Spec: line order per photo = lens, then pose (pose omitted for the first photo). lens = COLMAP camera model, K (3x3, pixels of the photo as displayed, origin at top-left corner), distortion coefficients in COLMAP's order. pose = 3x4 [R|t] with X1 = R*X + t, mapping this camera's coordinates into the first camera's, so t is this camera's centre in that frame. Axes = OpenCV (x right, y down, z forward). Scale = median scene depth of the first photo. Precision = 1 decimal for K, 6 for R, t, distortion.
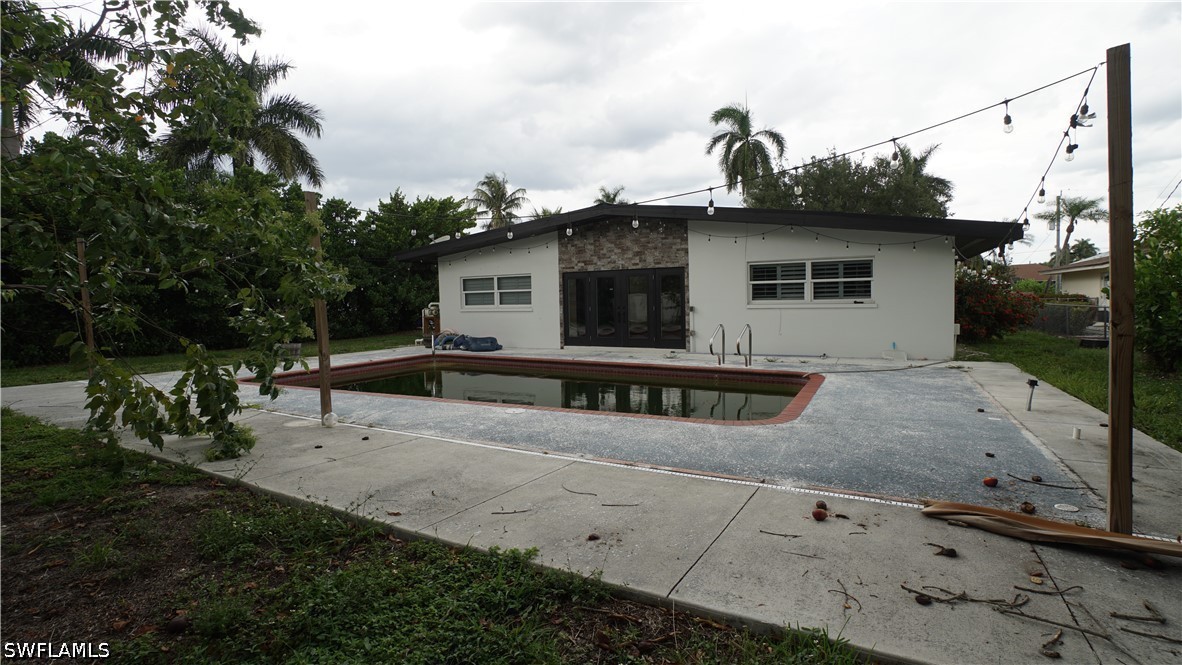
lens RADIAL K [[549.4, 0, 590.2], [0, 549.4, 330.3], [0, 0, 1]] dist [-0.004188, -0.000105]
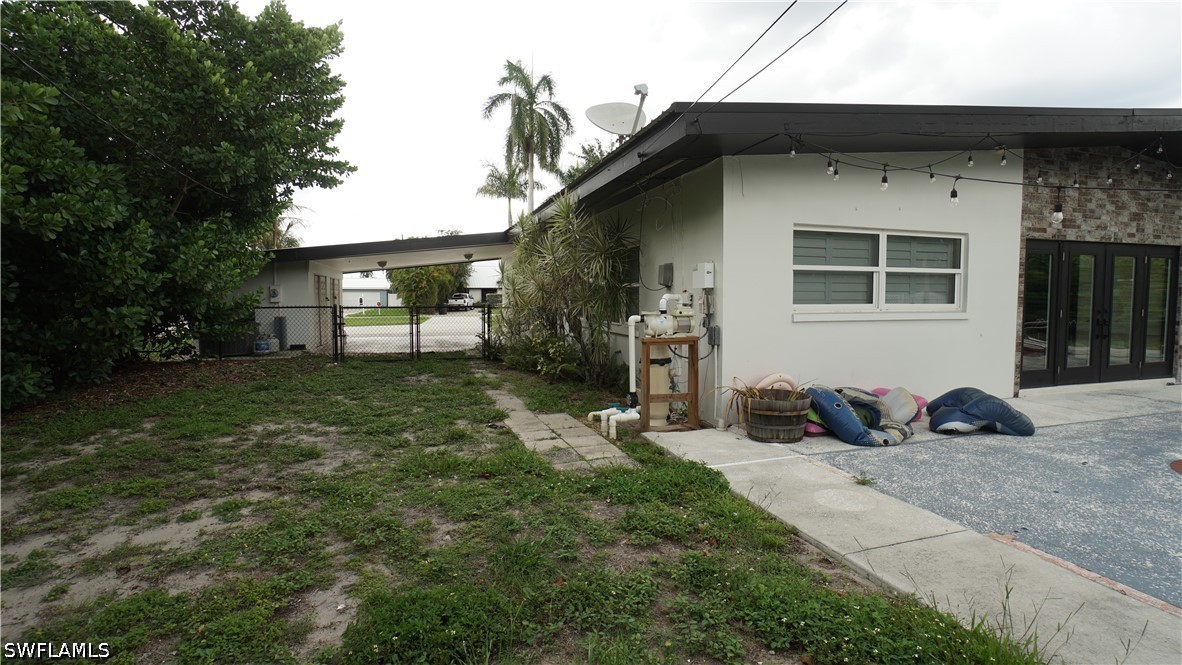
lens RADIAL K [[549.4, 0, 589.8], [0, 549.4, 331.7], [0, 0, 1]] dist [-0.004188, -0.000105]
pose [[0.711831, -0.017979, 0.702121, -0.659847], [0.019126, 0.999798, 0.006212, -0.033474], [-0.702091, 0.009007, 0.712031, 0.926835]]
